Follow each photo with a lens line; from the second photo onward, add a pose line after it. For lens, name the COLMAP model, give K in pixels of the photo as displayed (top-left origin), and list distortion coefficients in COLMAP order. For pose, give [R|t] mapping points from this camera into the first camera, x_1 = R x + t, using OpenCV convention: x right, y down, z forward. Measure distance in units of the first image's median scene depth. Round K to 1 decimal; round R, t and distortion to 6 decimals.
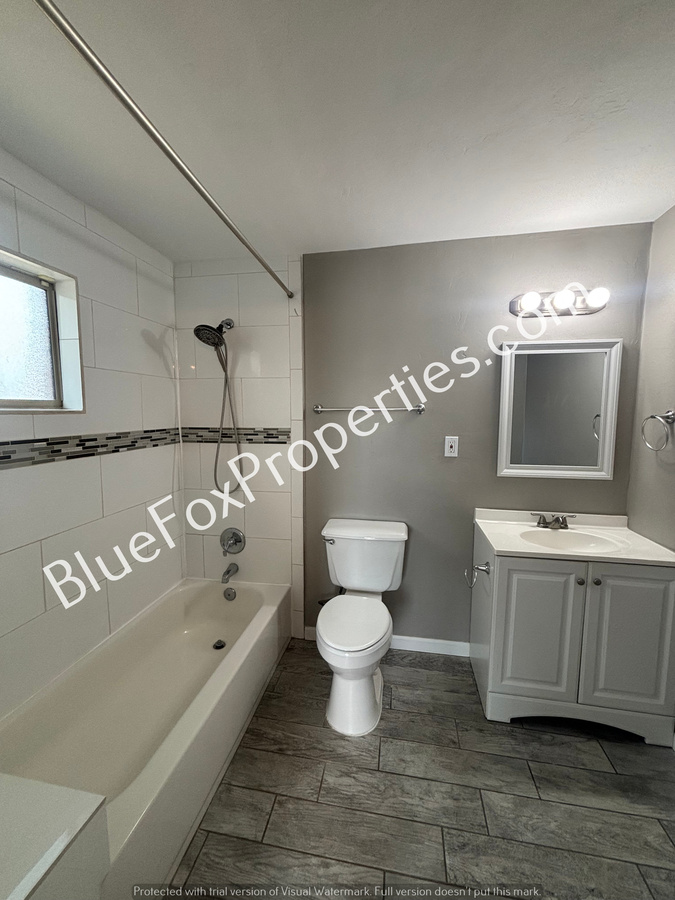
lens RADIAL K [[358.6, 0, 339.0], [0, 358.6, 452.8], [0, 0, 1]] dist [0.002200, -0.000503]
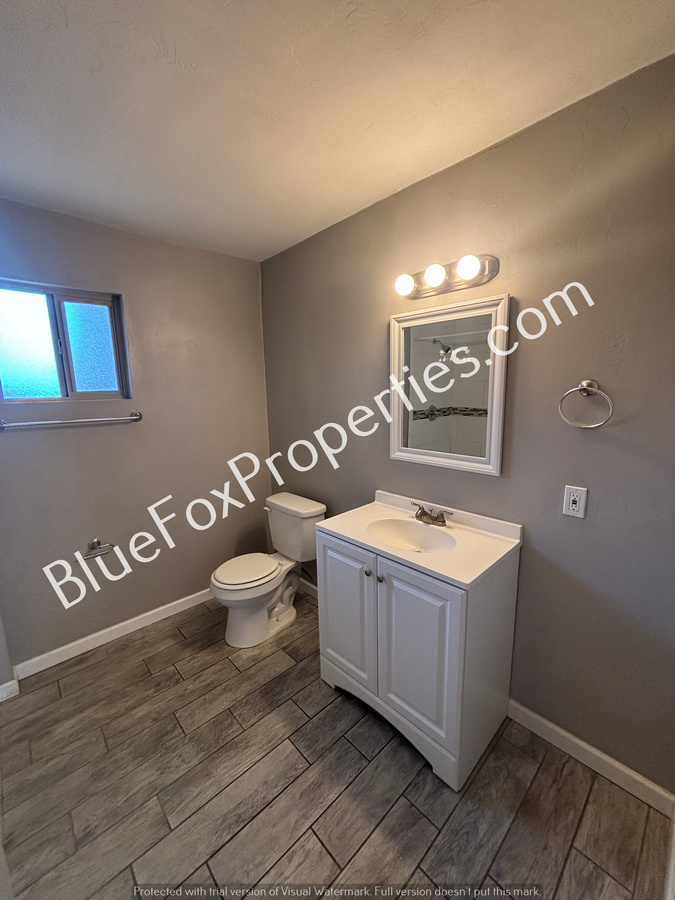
lens RADIAL K [[358.6, 0, 339.6], [0, 358.6, 445.6], [0, 0, 1]] dist [0.002200, -0.000503]
pose [[0.801532, 0.076999, -0.592973, 0.935882], [-0.041131, 0.996425, 0.073791, -0.034864], [0.596535, -0.034756, 0.801834, 0.166311]]
